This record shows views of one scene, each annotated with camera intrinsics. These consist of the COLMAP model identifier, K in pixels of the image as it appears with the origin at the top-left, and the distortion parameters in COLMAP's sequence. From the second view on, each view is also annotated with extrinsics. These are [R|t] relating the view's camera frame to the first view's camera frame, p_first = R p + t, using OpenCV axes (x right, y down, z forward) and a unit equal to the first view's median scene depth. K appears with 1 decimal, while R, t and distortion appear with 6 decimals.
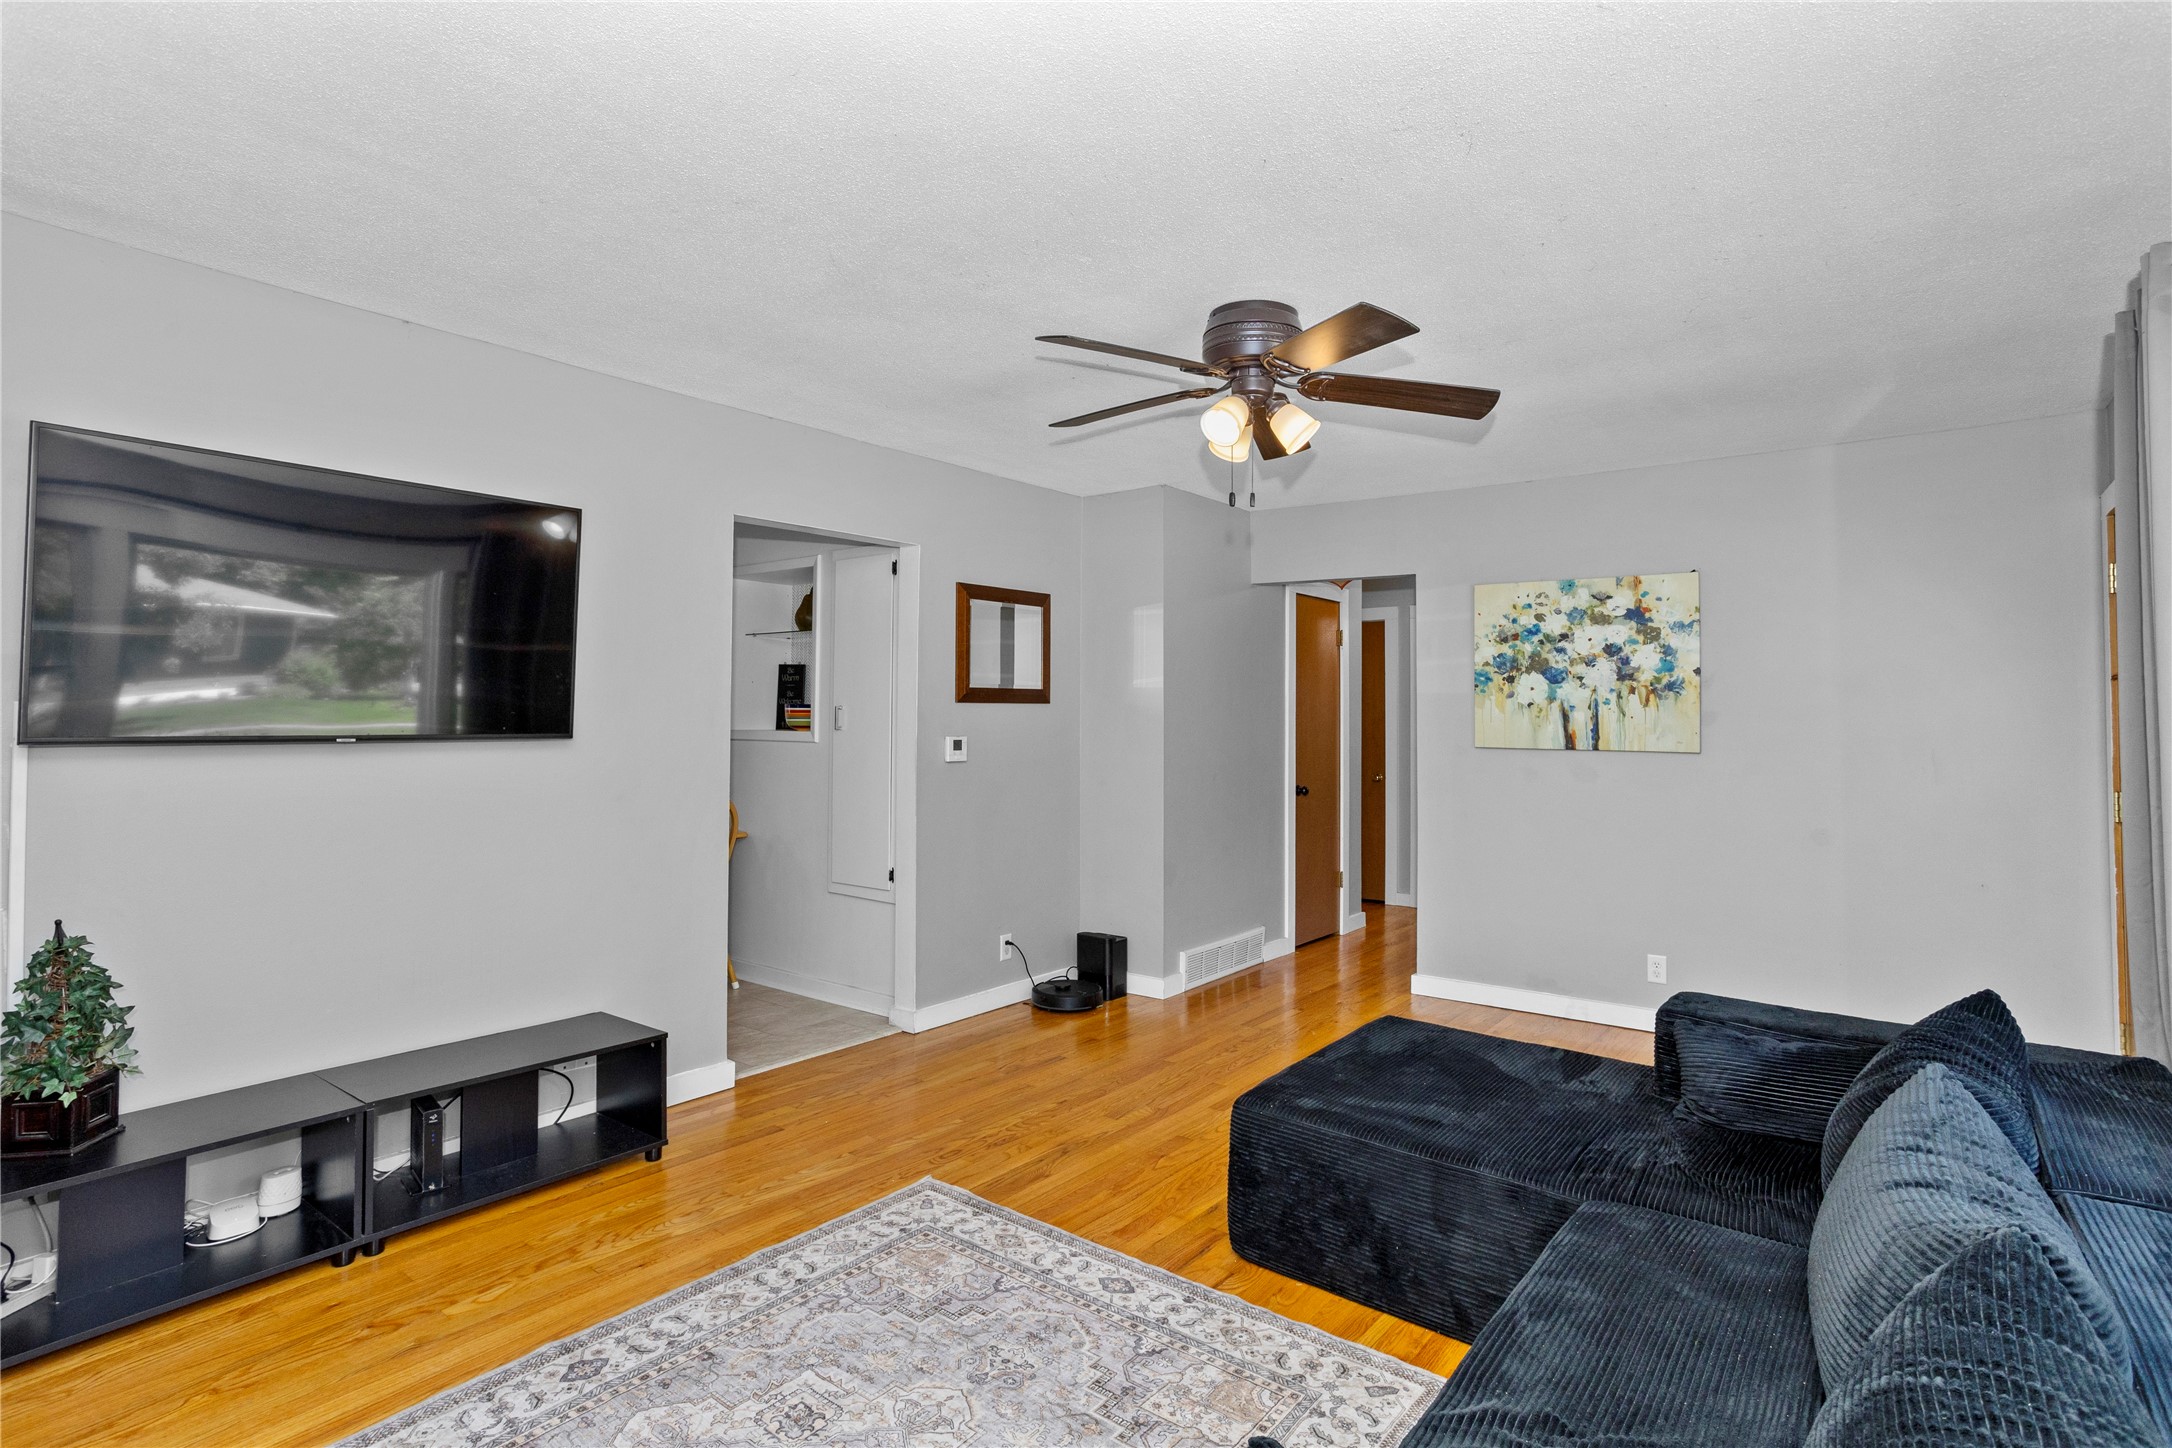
lens RADIAL K [[1082.7, 0, 1090.7], [0, 1082.7, 669.6], [0, 0, 1]] dist [-0.011983, 0.003083]
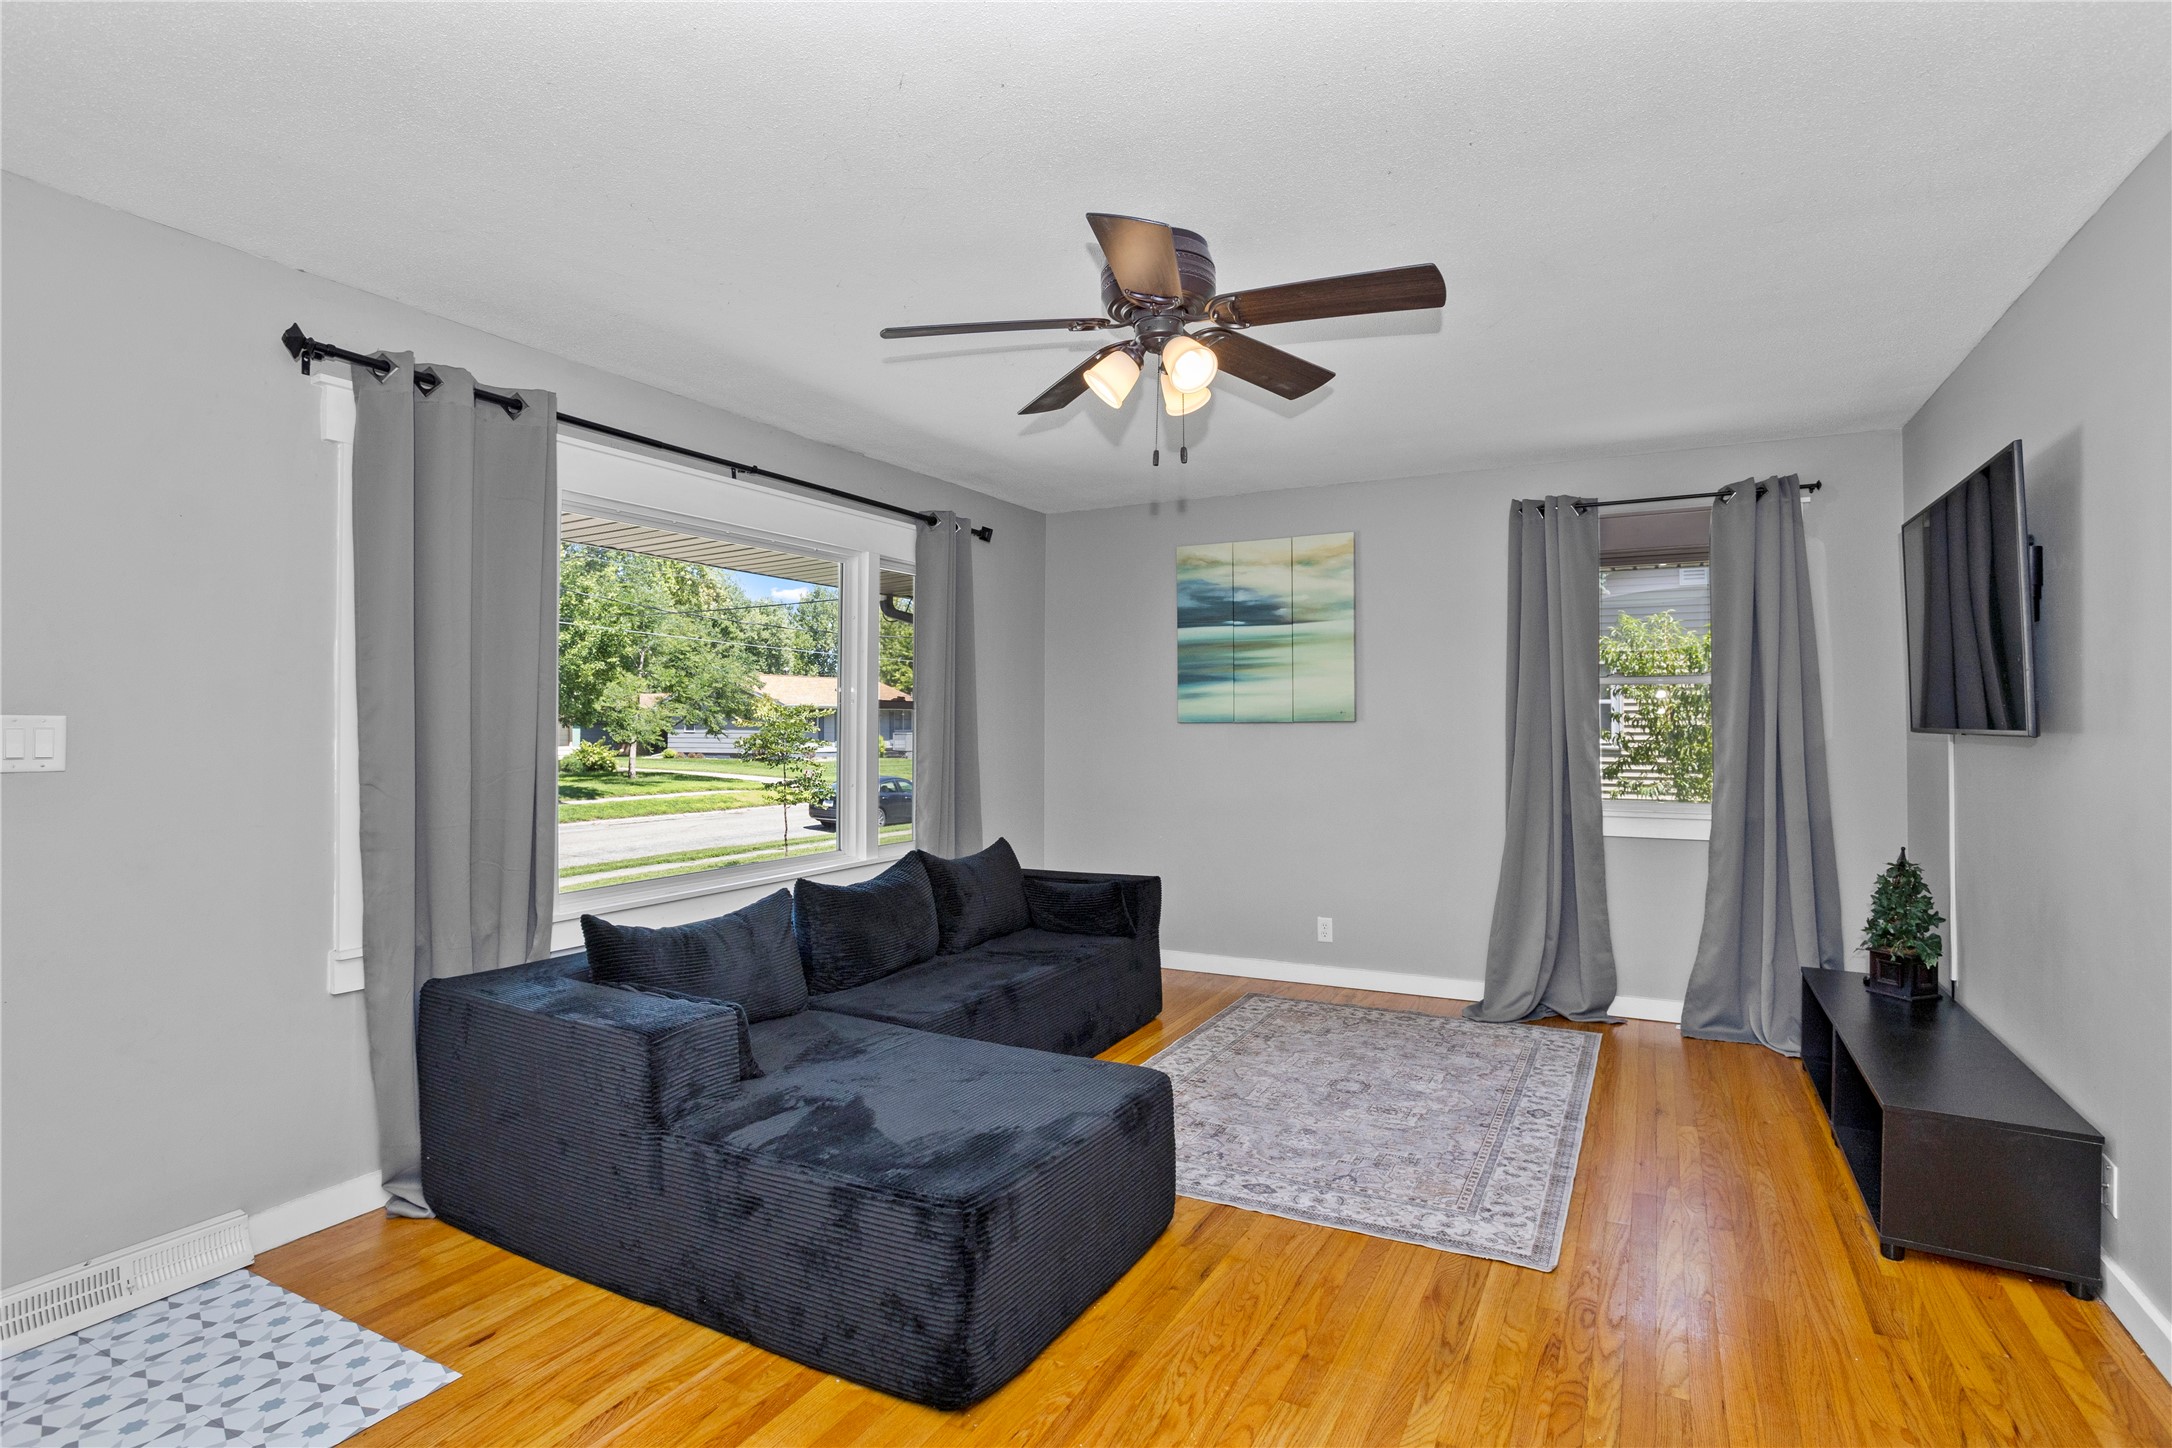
lens RADIAL K [[1085.9, 0, 1094.6], [0, 1085.9, 717.2], [0, 0, 1]] dist [-0.041985, 0.009870]
pose [[-0.984520, -0.002997, -0.175245, 0.217539], [0.005197, 0.998915, -0.046277, 0.055803], [0.175193, -0.046471, -0.983437, 1.138549]]
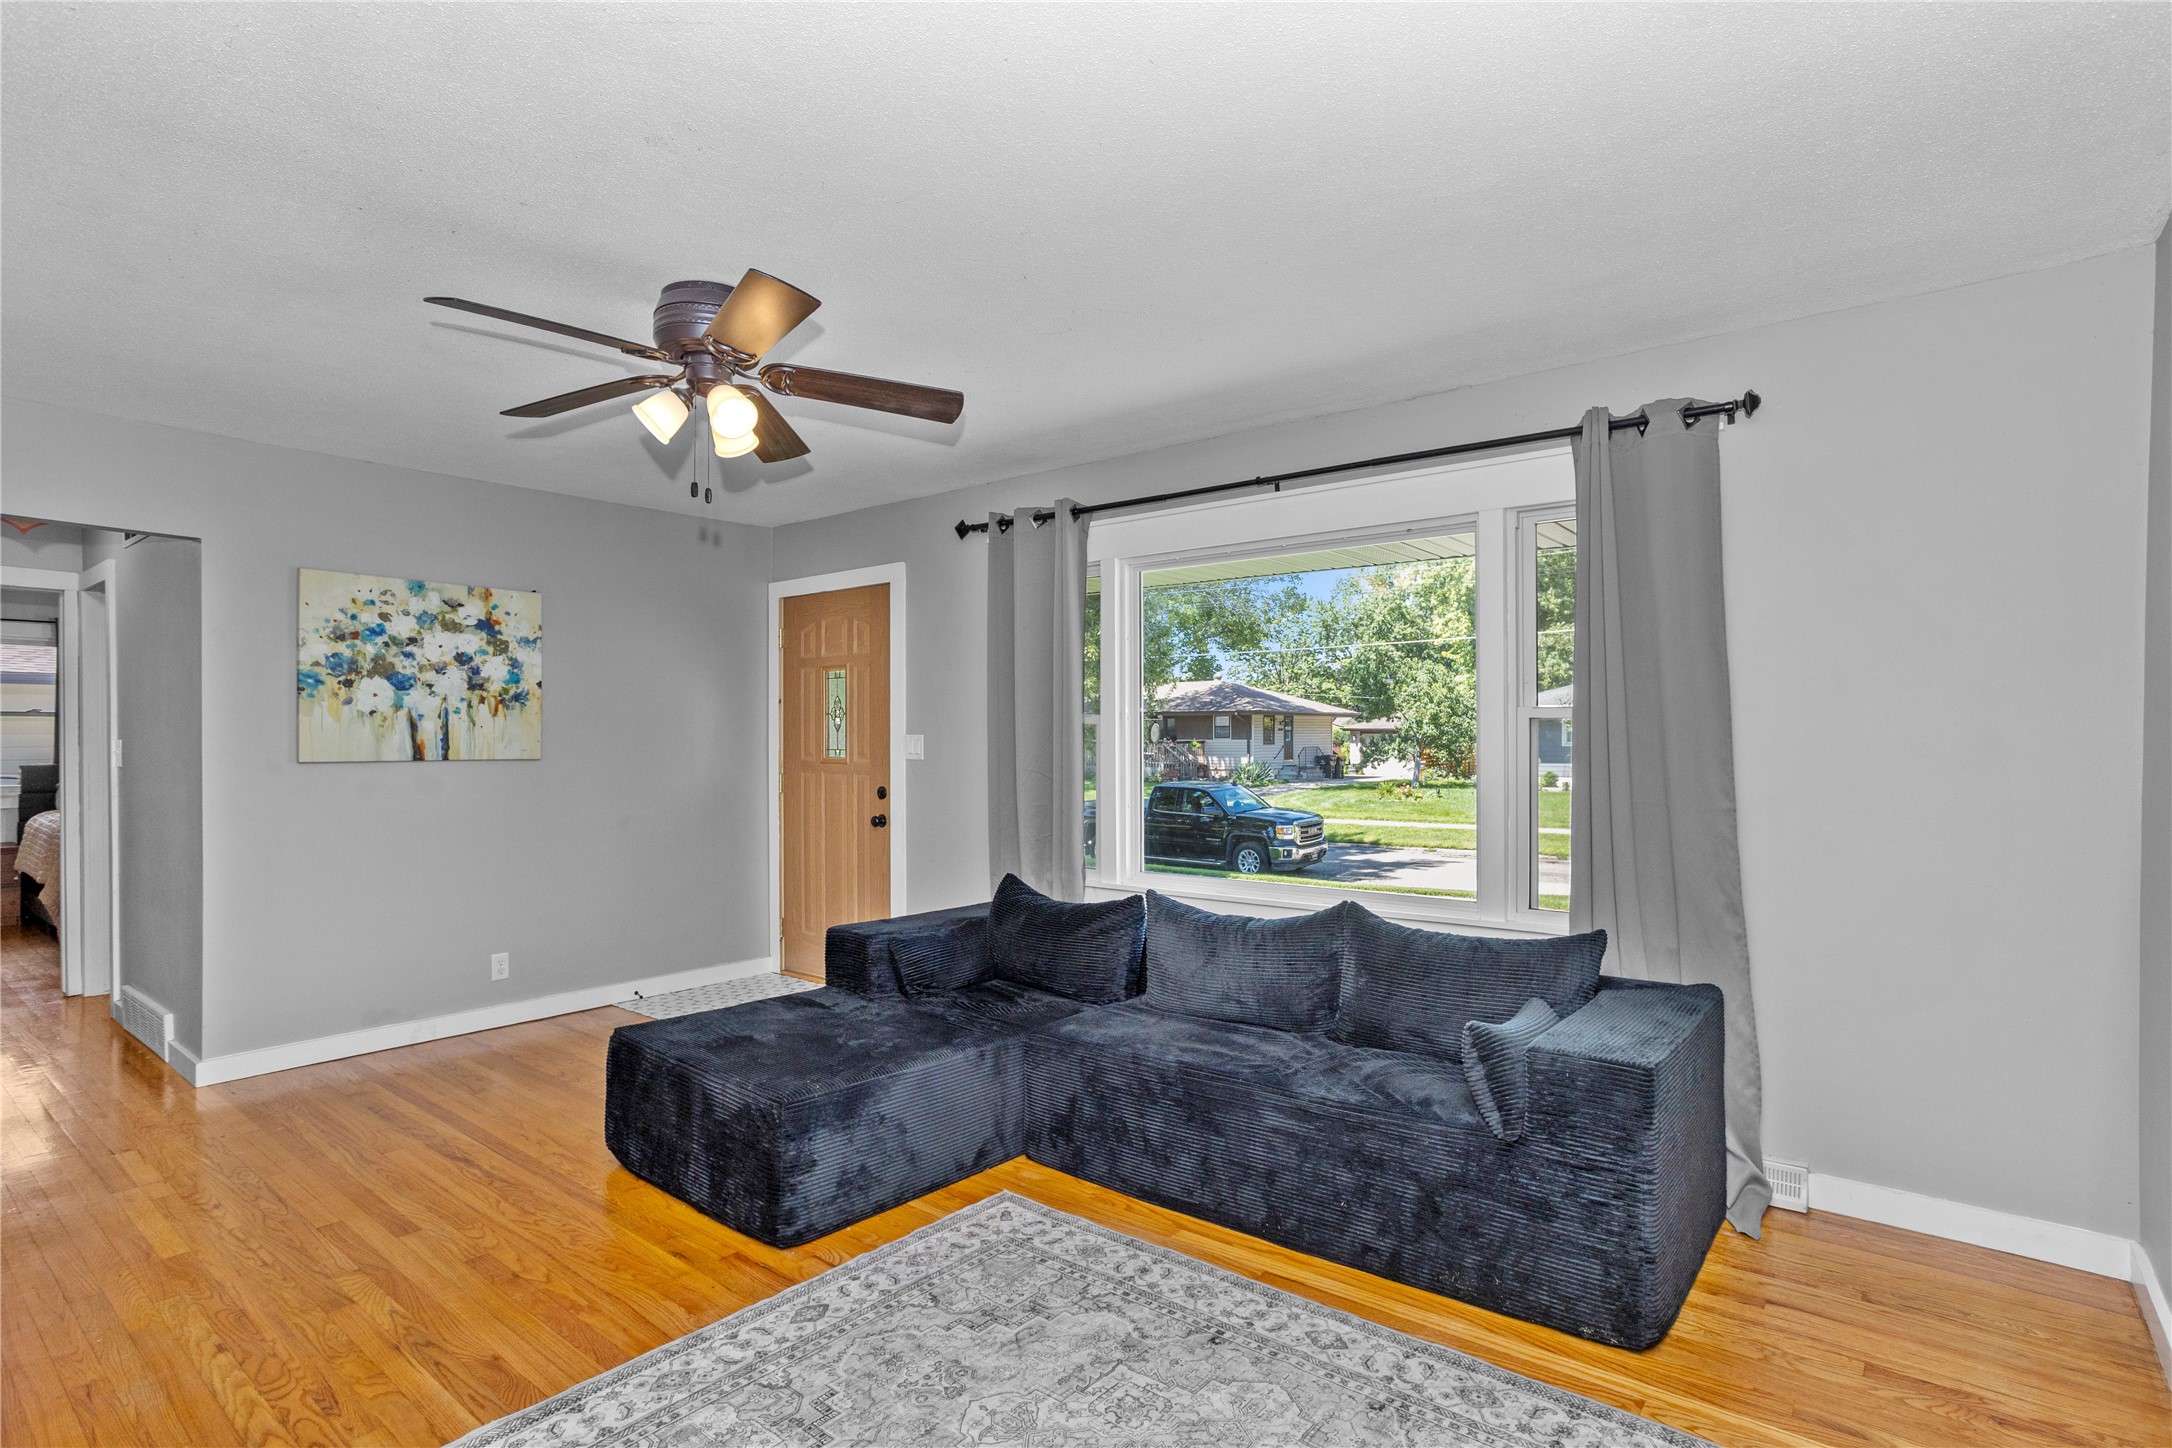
lens RADIAL K [[1082.7, 0, 1087.4], [0, 1082.7, 728.7], [0, 0, 1]] dist [-0.011983, 0.003083]
pose [[0.028711, -0.001799, 0.999586, -0.490701], [-0.041860, 0.999119, 0.003001, 0.018956], [-0.998711, -0.041929, 0.028610, 0.394377]]
